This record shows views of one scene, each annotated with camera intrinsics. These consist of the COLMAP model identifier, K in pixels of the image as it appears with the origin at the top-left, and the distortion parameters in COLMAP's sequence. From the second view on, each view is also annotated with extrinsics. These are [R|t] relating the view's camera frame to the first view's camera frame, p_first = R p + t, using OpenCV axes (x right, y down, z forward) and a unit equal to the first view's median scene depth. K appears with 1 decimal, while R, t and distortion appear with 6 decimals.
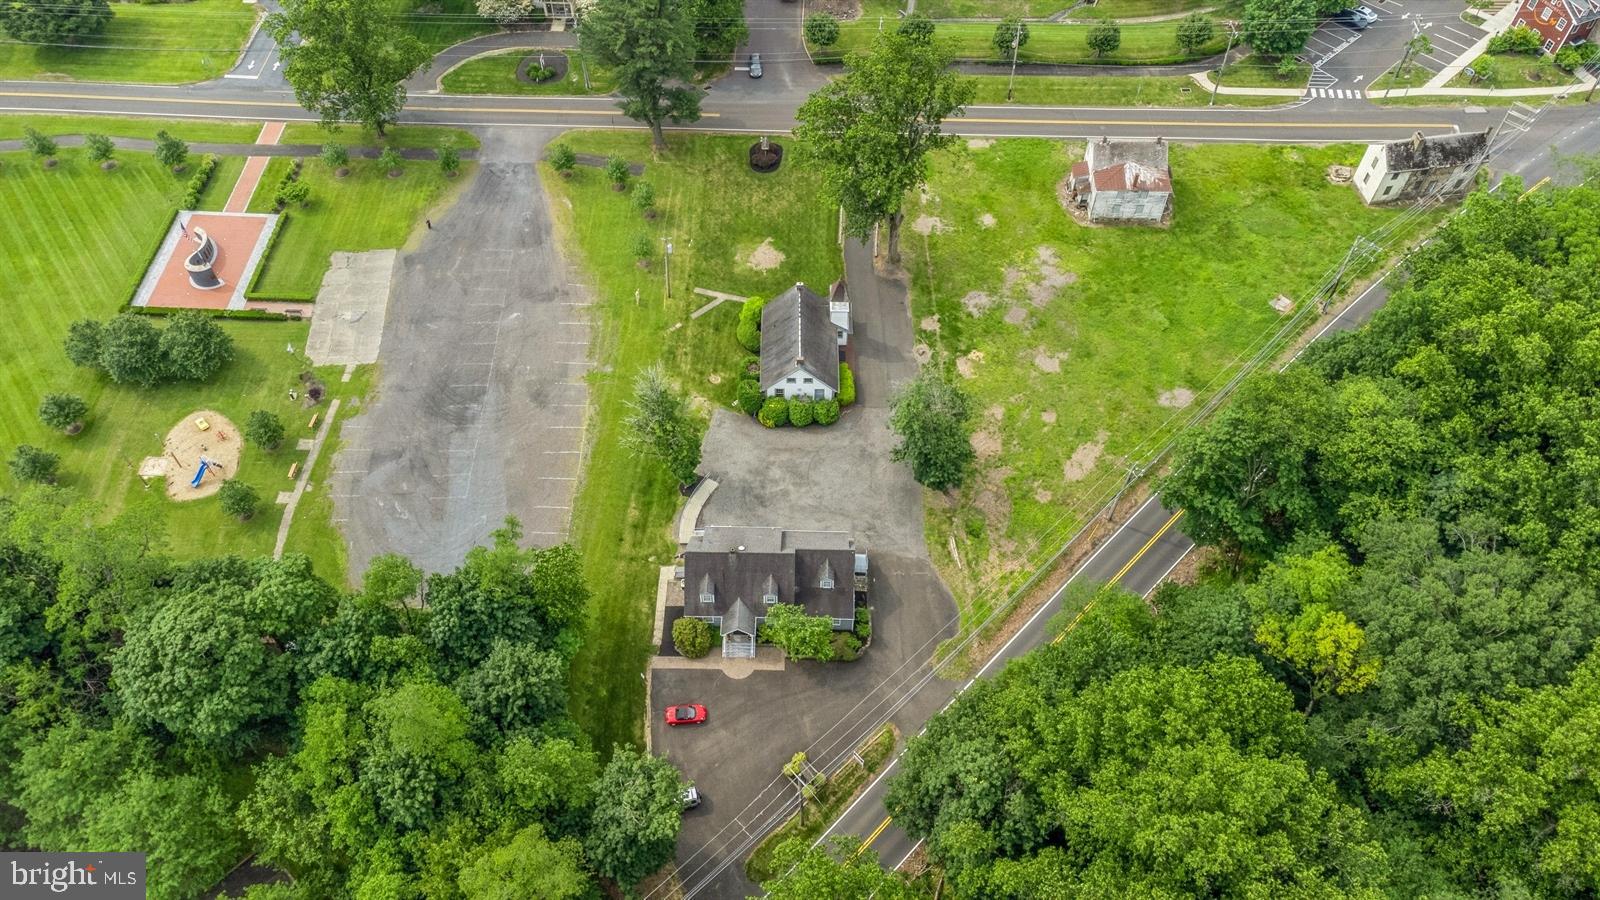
lens RADIAL K [[1160.9, 0, 800.0], [0, 1160.9, 450.0], [0, 0, 1]] dist [0.061347, -0.052351]
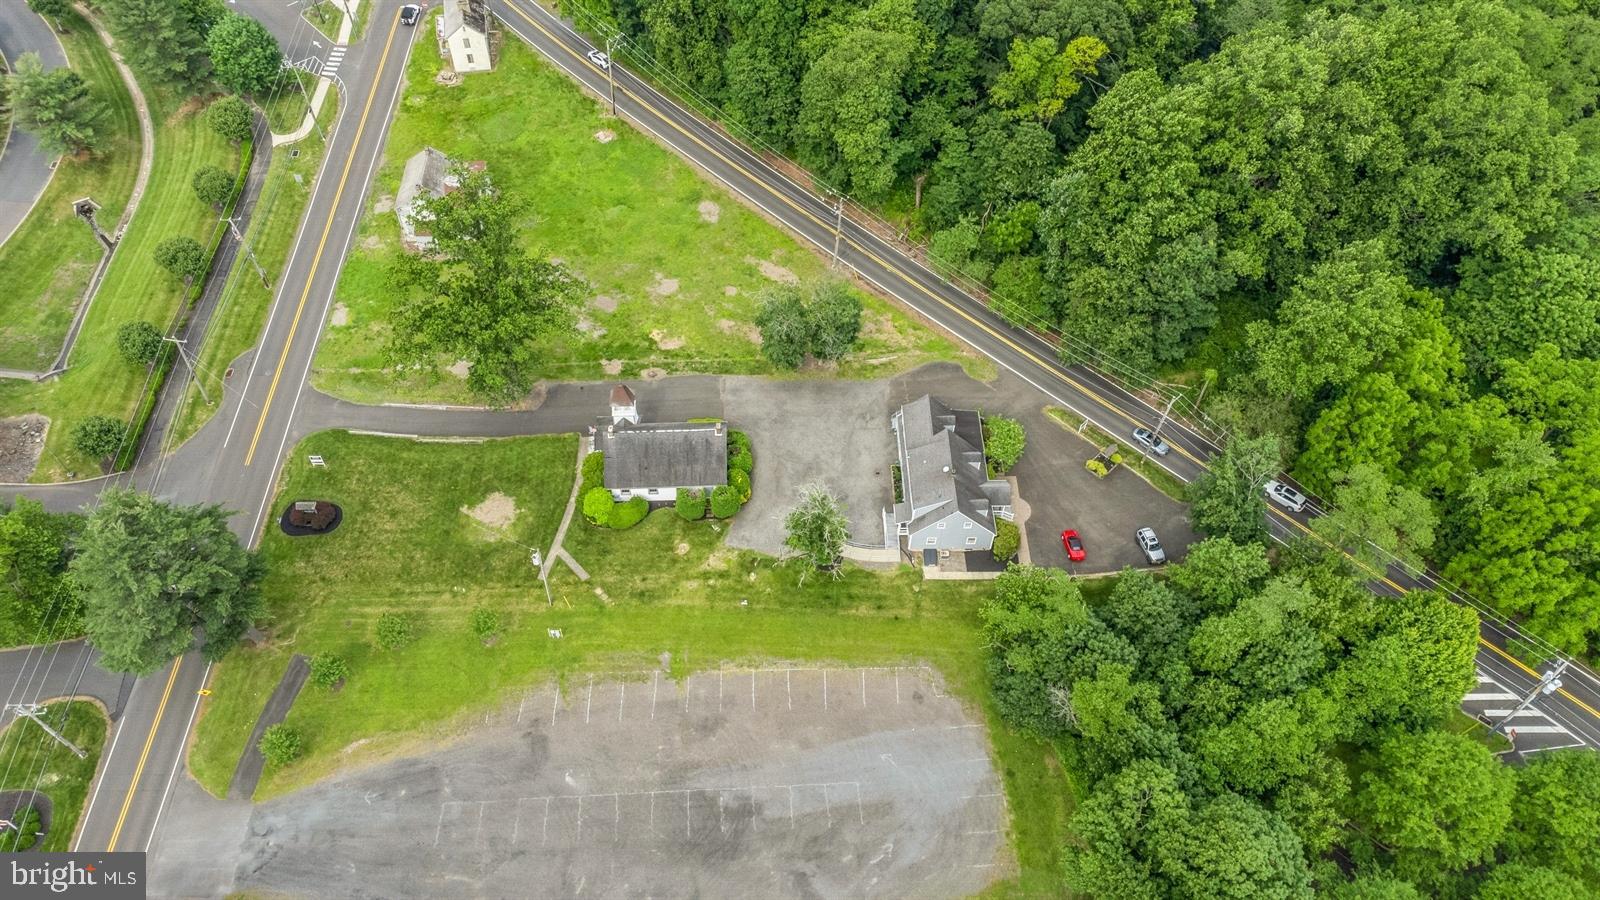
lens RADIAL K [[1160.9, 0, 800.0], [0, 1160.9, 450.0], [0, 0, 1]] dist [0.061347, -0.052351]
pose [[-0.045069, -0.799161, 0.599425, -0.574907], [0.789710, 0.338986, 0.511318, -0.492213], [-0.611822, 0.496417, 0.615828, 0.353710]]
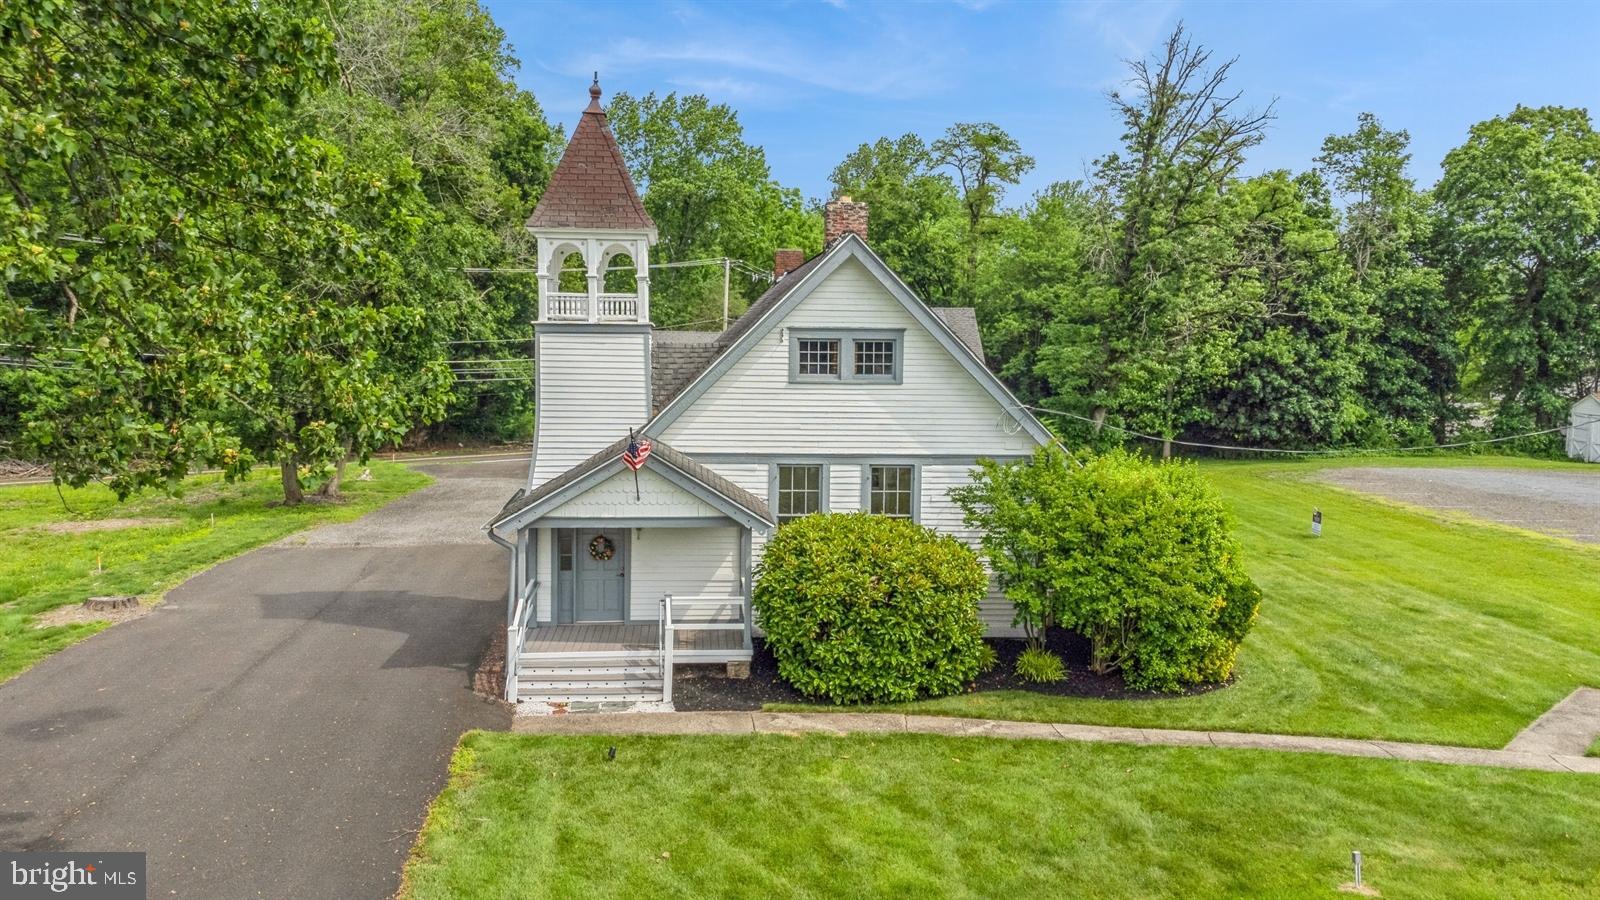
lens RADIAL K [[1201.9, 0, 798.5], [0, 1201.9, 444.0], [0, 0, 1]] dist [0.026039, 0.059412]
pose [[-0.995048, -0.008537, -0.099028, 0.022476], [-0.088397, 0.531535, 0.842411, -0.265654], [0.045446, 0.846993, -0.529658, 1.123239]]
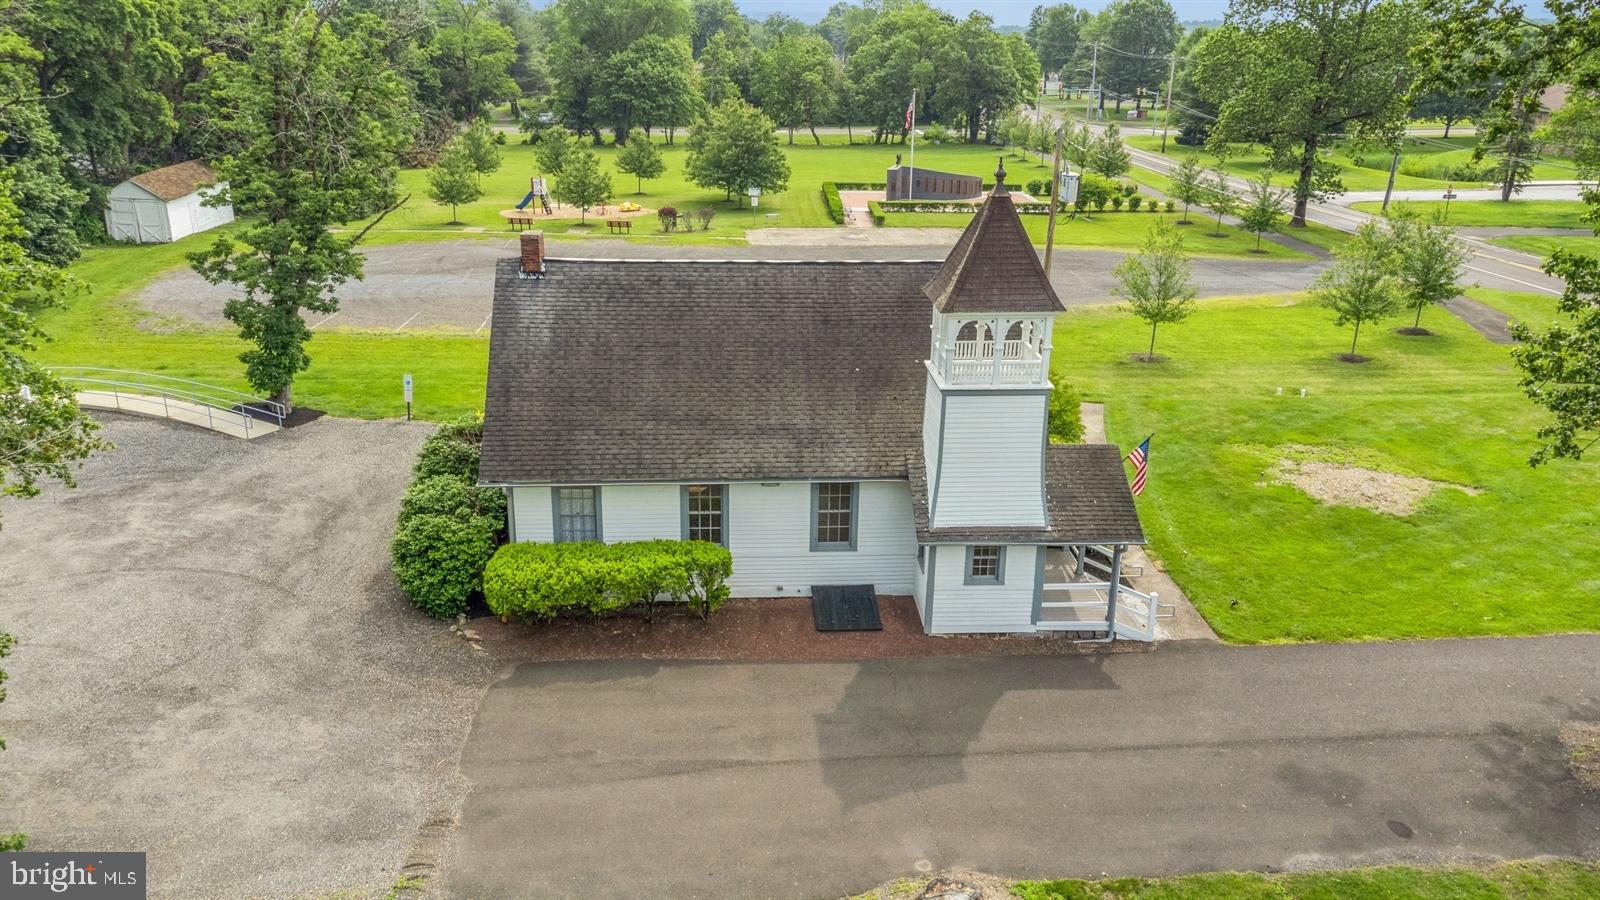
lens RADIAL K [[1181.4, 0, 798.8], [0, 1181.4, 442.5], [0, 0, 1]] dist [0.025477, 0.059045]
pose [[0.066709, 0.323916, -0.943731, 0.220131], [-0.807980, 0.572487, 0.139381, -0.122954], [0.585421, 0.753218, 0.299908, 0.948589]]
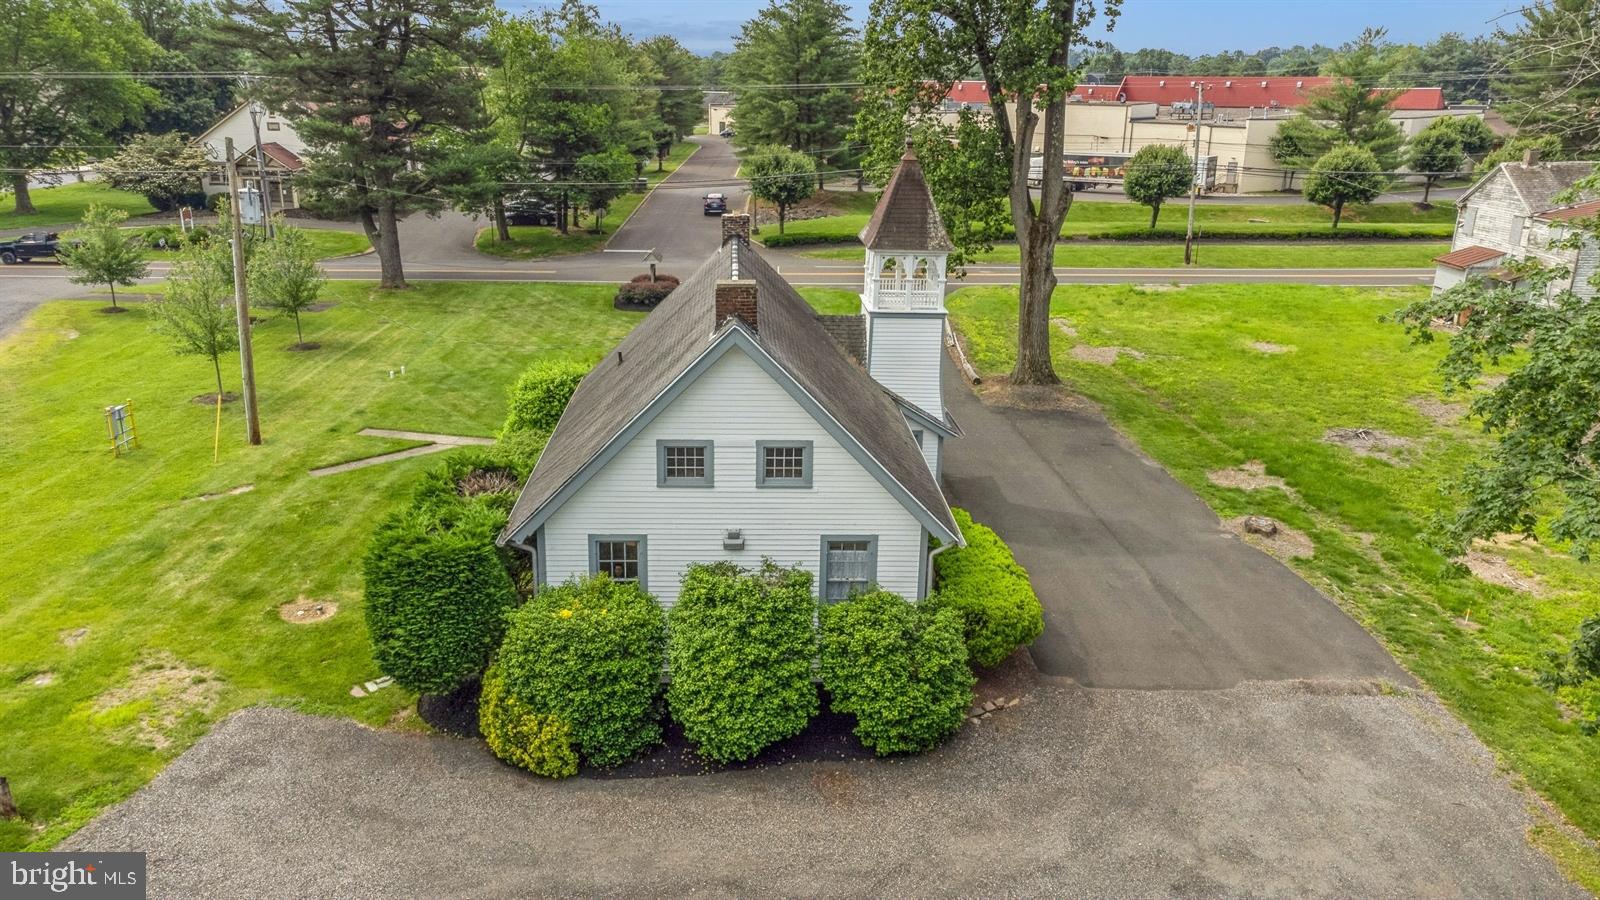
lens RADIAL K [[1207.1, 0, 800.0], [0, 1207.1, 358.5], [0, 0, 1]] dist [0.001319, 0.067326]
pose [[0.998716, -0.000970, 0.050649, 0.000373], [0.033387, 0.764561, -0.643686, 0.043054], [-0.038099, 0.644551, 0.763612, 0.831643]]
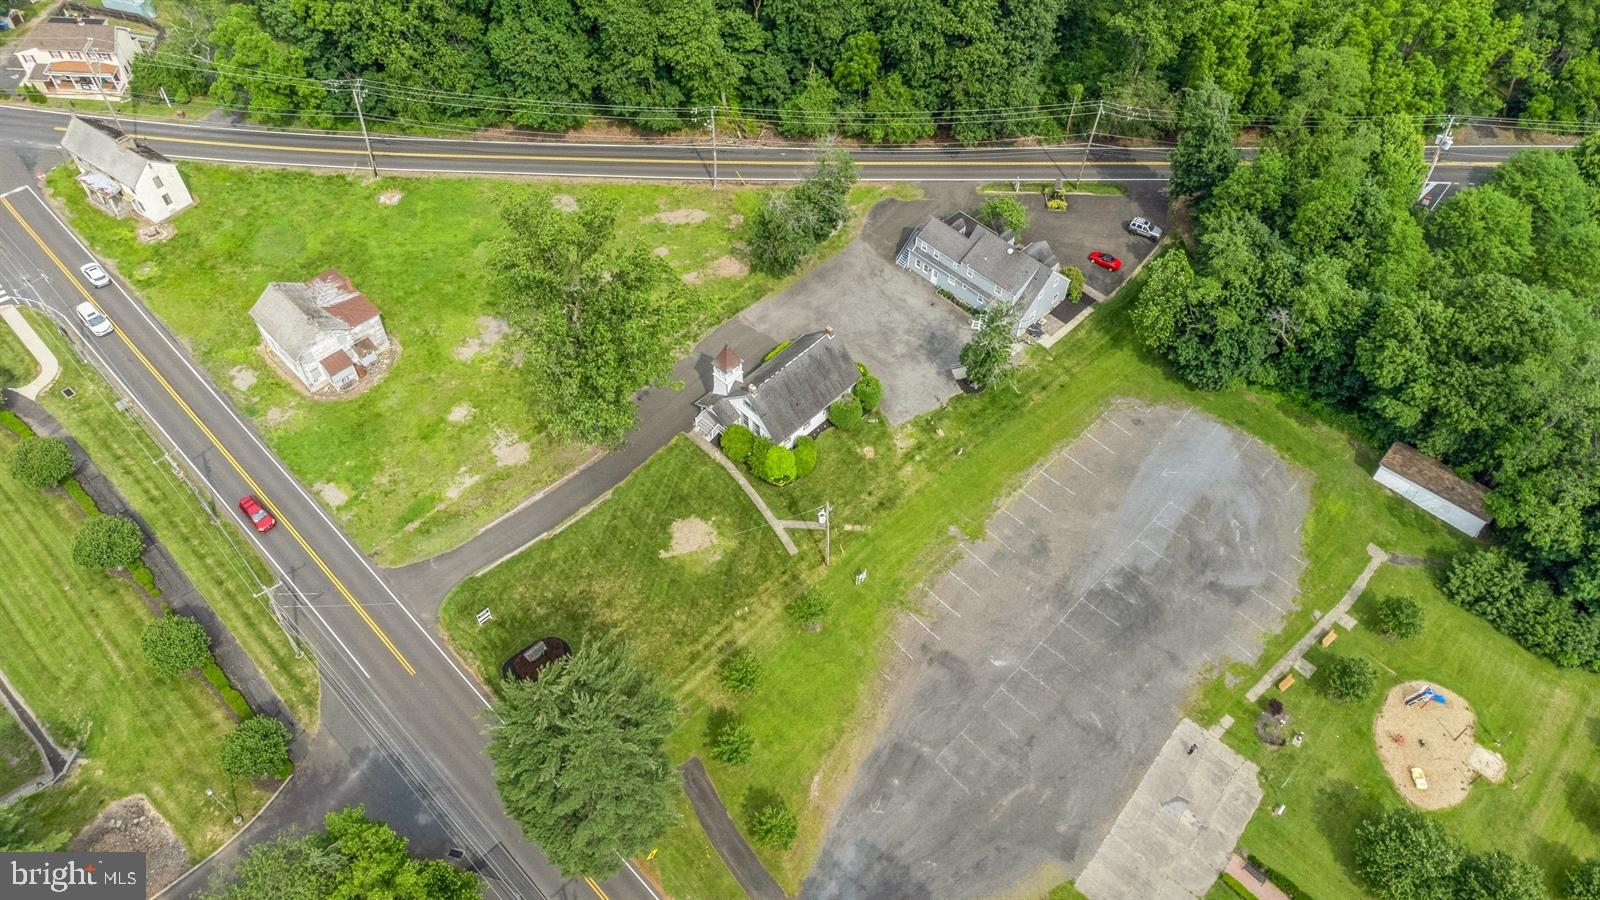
lens RADIAL K [[1181.4, 0, 798.8], [0, 1181.4, 442.5], [0, 0, 1]] dist [0.025477, 0.059045]
pose [[-0.723318, -0.551123, 0.416022, -0.419294], [0.540993, -0.077890, 0.837413, -0.874806], [-0.429114, 0.830780, 0.354493, 0.711481]]
